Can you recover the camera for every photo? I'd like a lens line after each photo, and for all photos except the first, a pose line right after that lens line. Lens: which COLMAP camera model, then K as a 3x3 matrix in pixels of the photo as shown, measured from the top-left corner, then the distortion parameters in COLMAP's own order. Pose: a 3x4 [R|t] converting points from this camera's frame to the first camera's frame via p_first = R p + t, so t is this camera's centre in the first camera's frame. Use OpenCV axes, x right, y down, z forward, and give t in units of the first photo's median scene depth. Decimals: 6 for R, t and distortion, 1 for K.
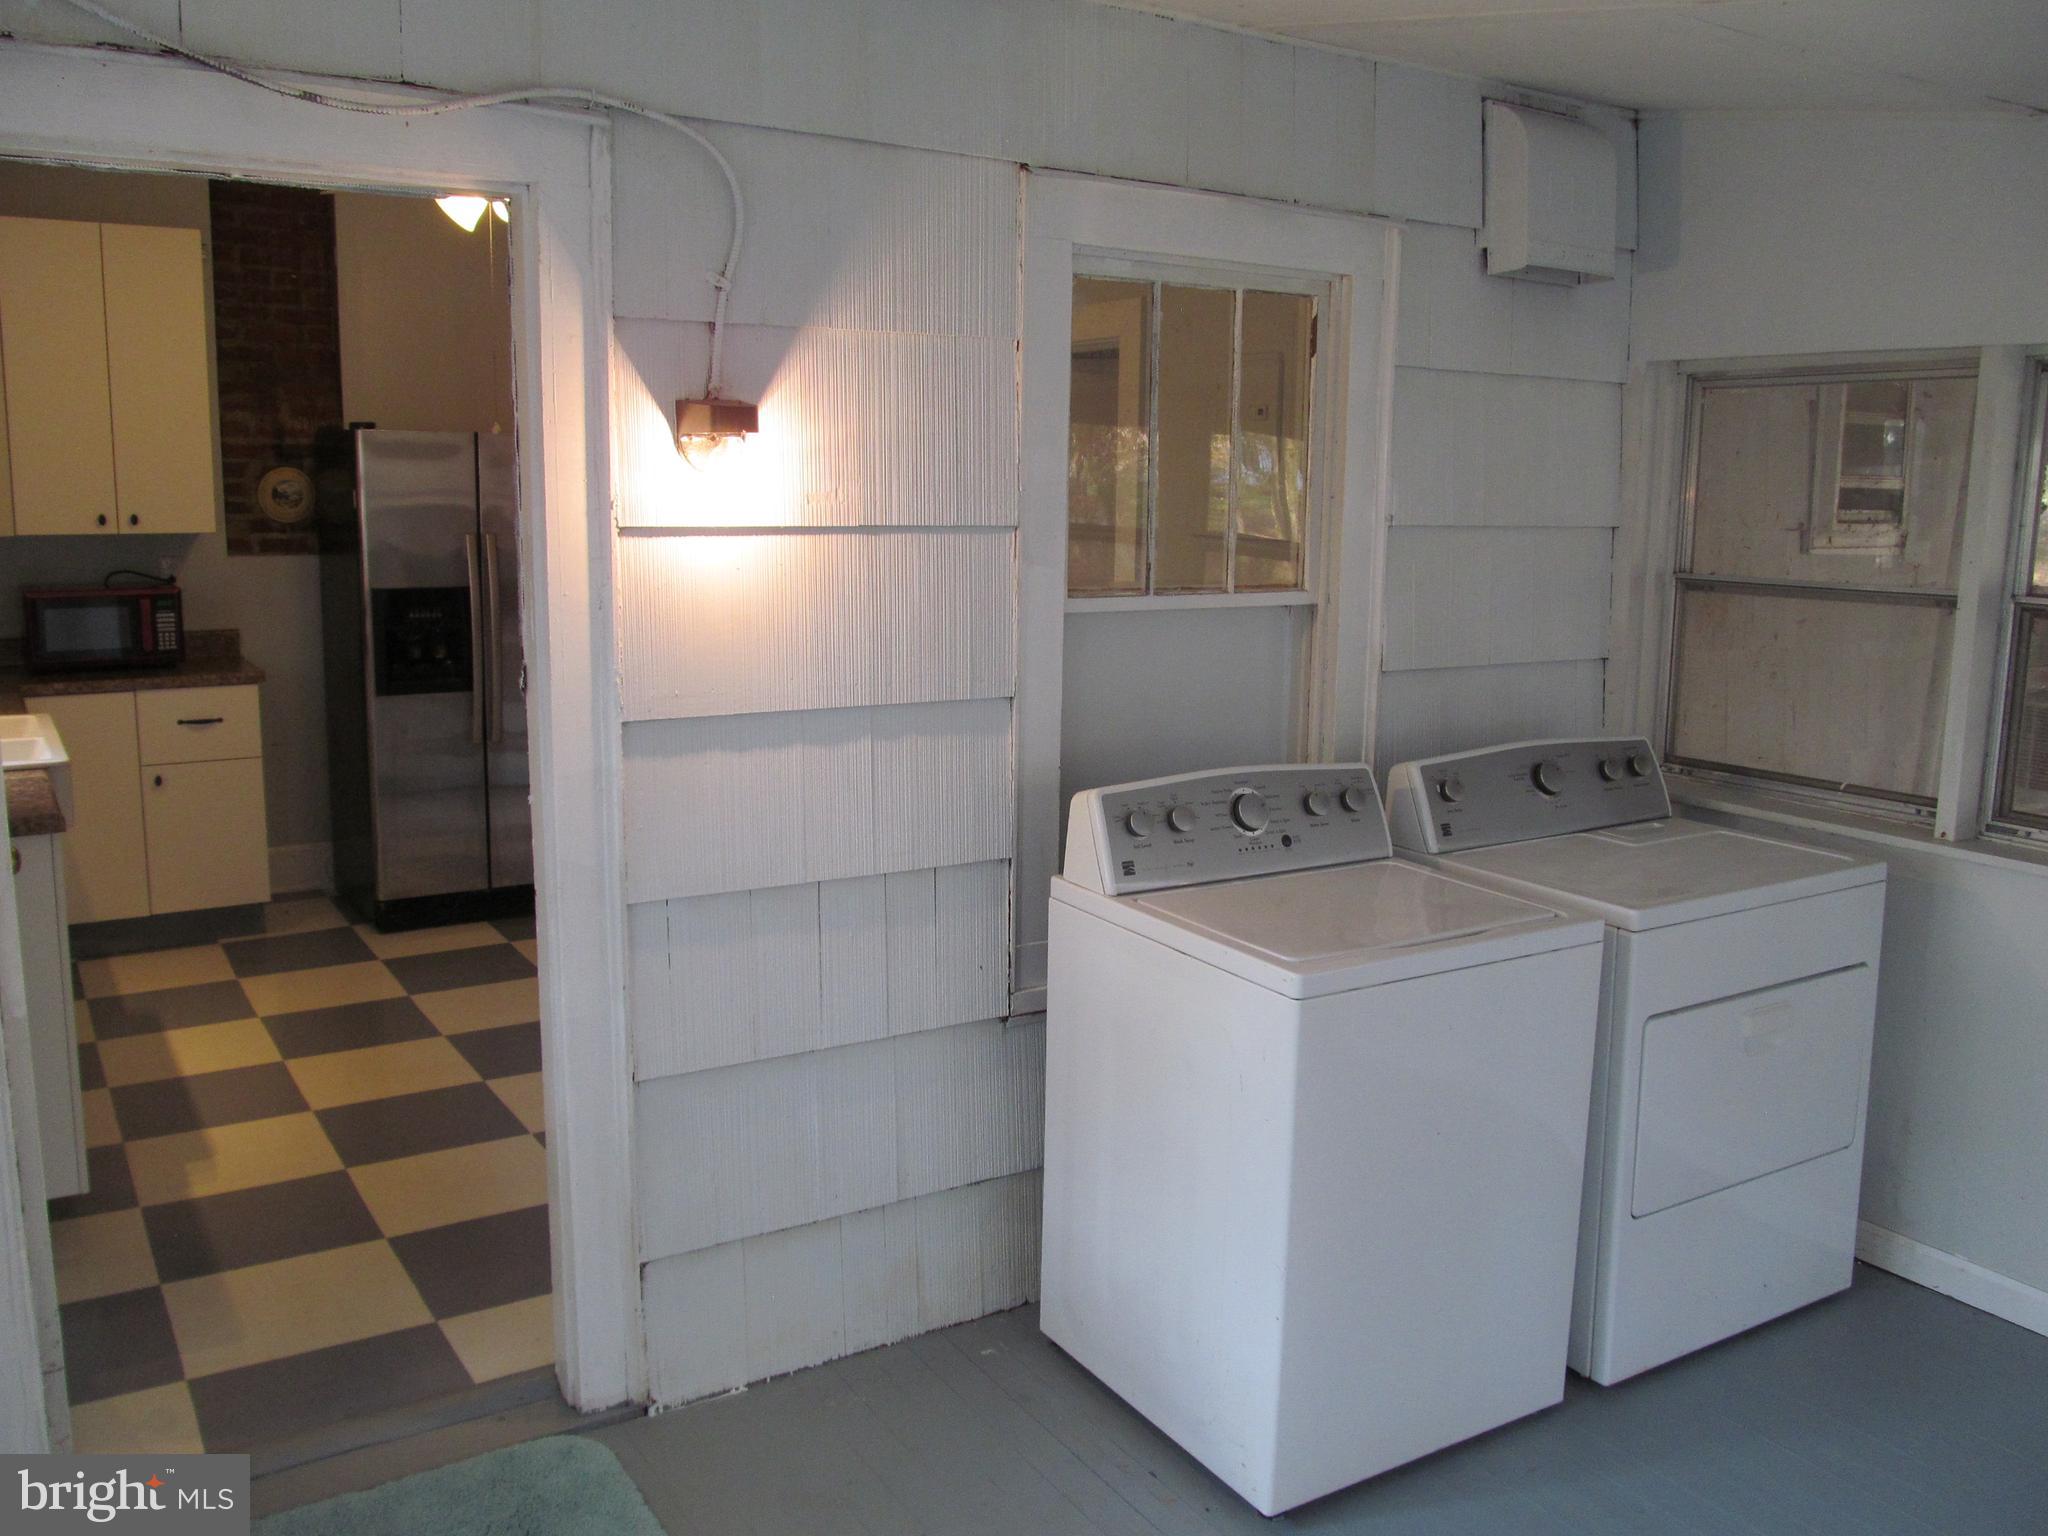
lens RADIAL K [[1715.0, 0, 1024.8], [0, 1715.0, 765.5], [0, 0, 1]] dist [-0.069630, 0.034055]
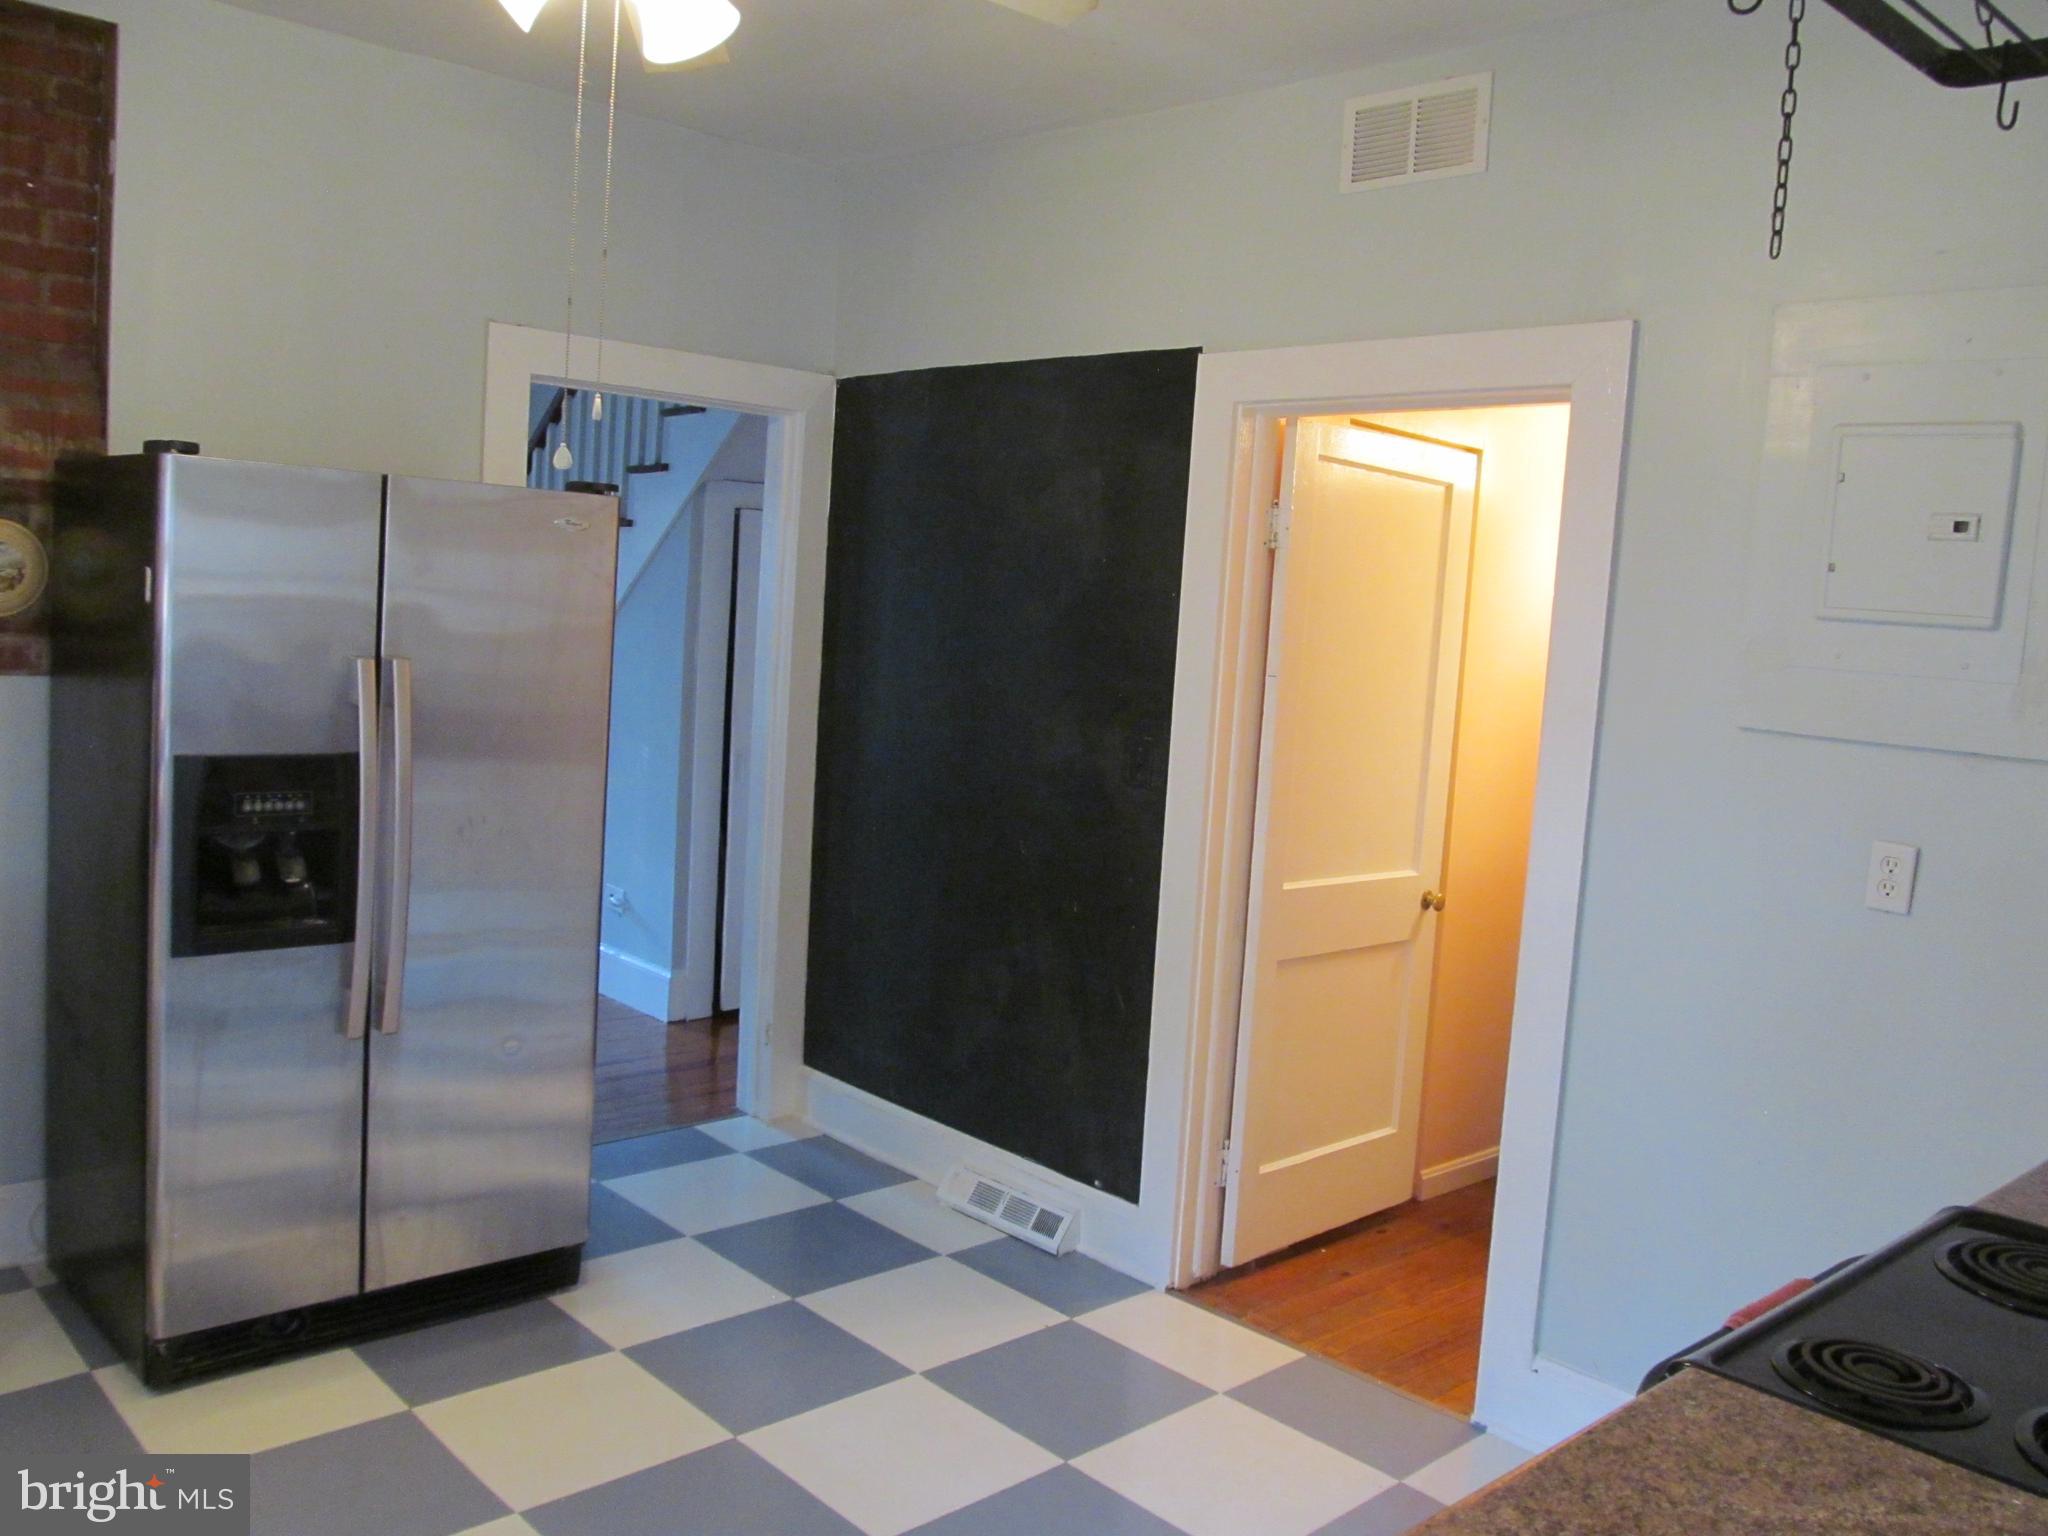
lens RADIAL K [[1715.0, 0, 1023.6], [0, 1715.0, 771.4], [0, 0, 1]] dist [-0.069630, 0.034055]
pose [[0.982466, 0.032412, 0.183602, -0.215364], [-0.021431, 0.997878, -0.061478, -0.070502], [-0.185205, 0.056465, 0.981076, 0.424556]]
